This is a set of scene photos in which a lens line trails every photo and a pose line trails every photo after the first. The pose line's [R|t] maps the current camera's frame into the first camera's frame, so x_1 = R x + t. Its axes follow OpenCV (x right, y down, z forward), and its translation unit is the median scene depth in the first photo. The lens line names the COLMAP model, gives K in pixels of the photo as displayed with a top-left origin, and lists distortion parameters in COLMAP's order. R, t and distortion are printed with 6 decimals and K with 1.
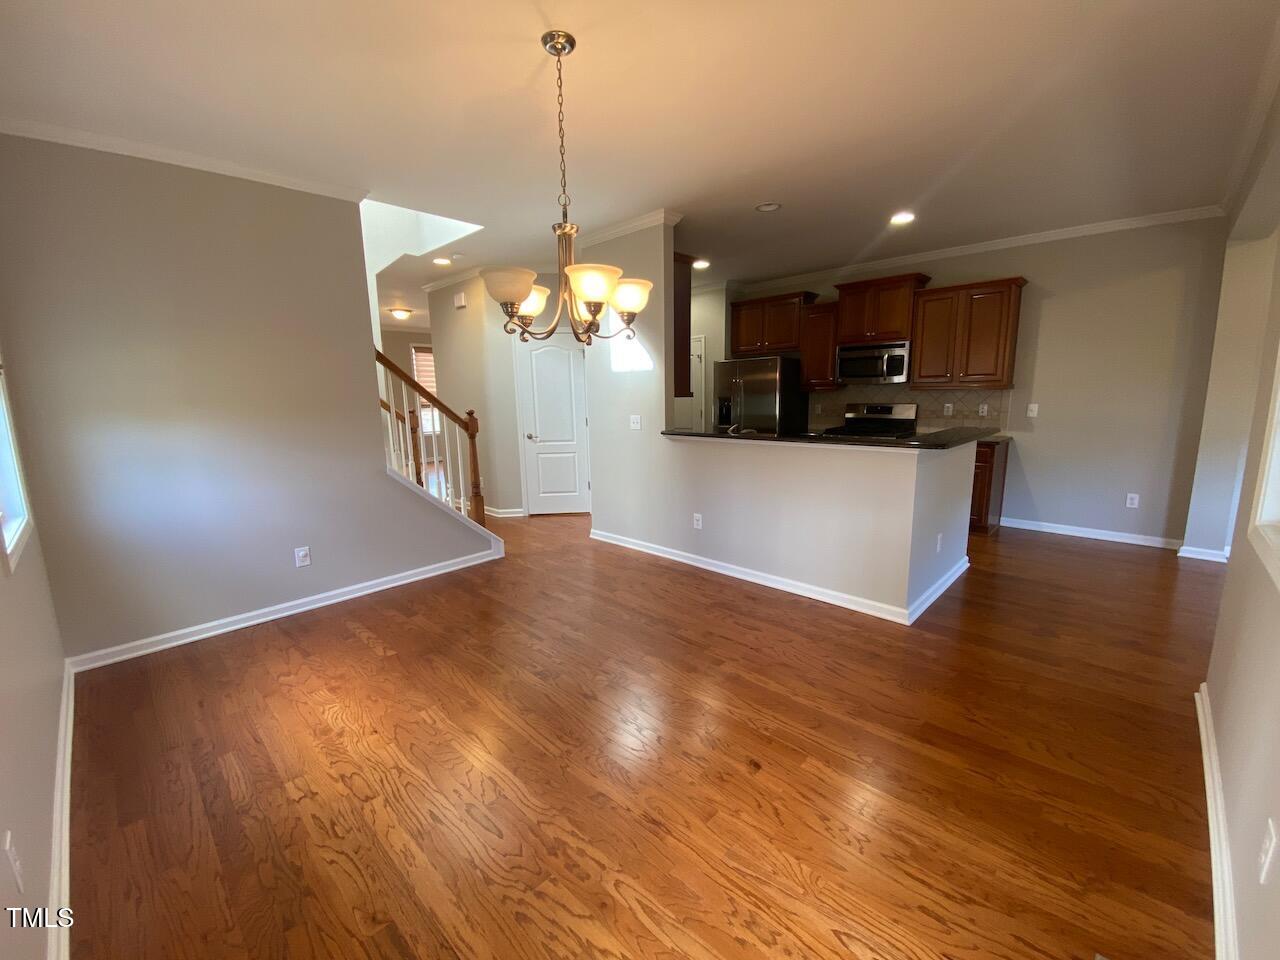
lens RADIAL K [[527.2, 0, 638.2], [0, 527.2, 481.8], [0, 0, 1]] dist [0.014574, -0.000581]
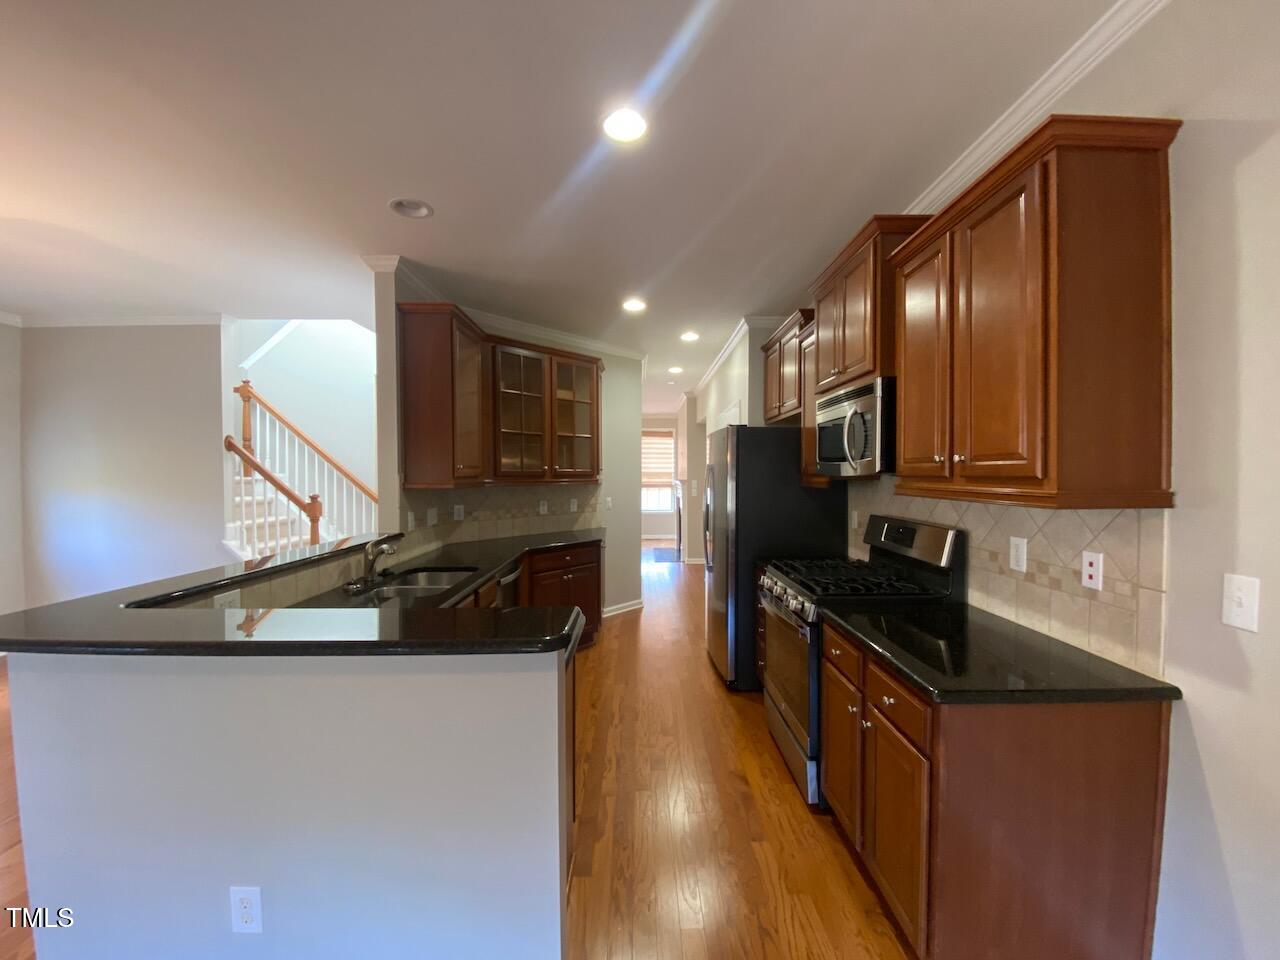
lens RADIAL K [[522.6, 0, 644.0], [0, 522.6, 479.2], [0, 0, 1]] dist [-0.000505, -0.006817]
pose [[0.702359, 0.023492, -0.711435, 0.828297], [-0.134657, 0.985794, -0.100388, -0.148820], [0.698970, 0.166308, 0.695544, 0.736515]]
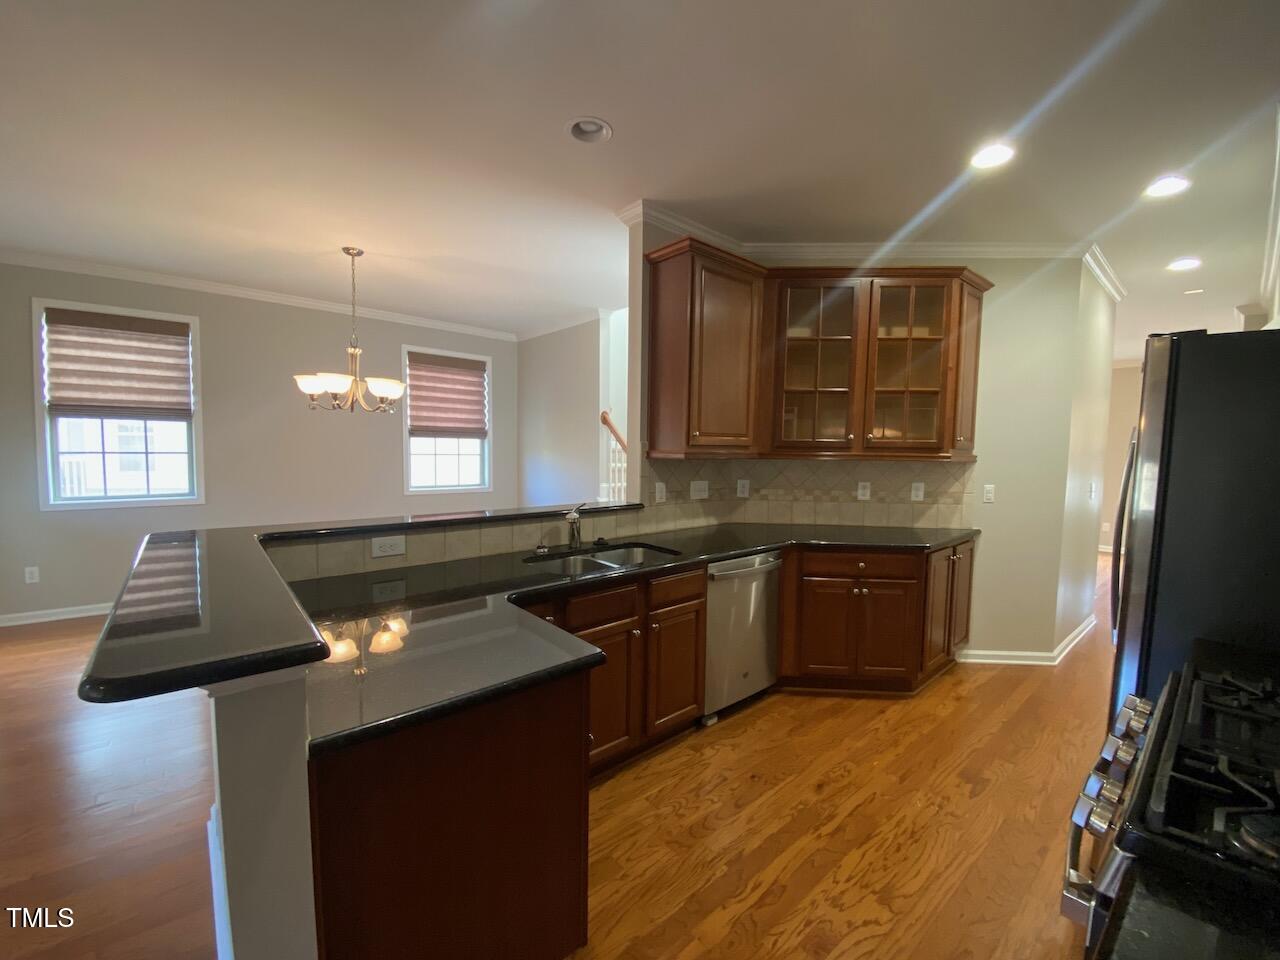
lens RADIAL K [[522.6, 0, 639.9], [0, 522.6, 481.0], [0, 0, 1]] dist [-0.000505, -0.006817]
pose [[-0.101060, 0.073427, -0.992167, 0.743799], [-0.190515, 0.977388, 0.091738, -0.195538], [0.976469, 0.198294, -0.084786, 1.085458]]
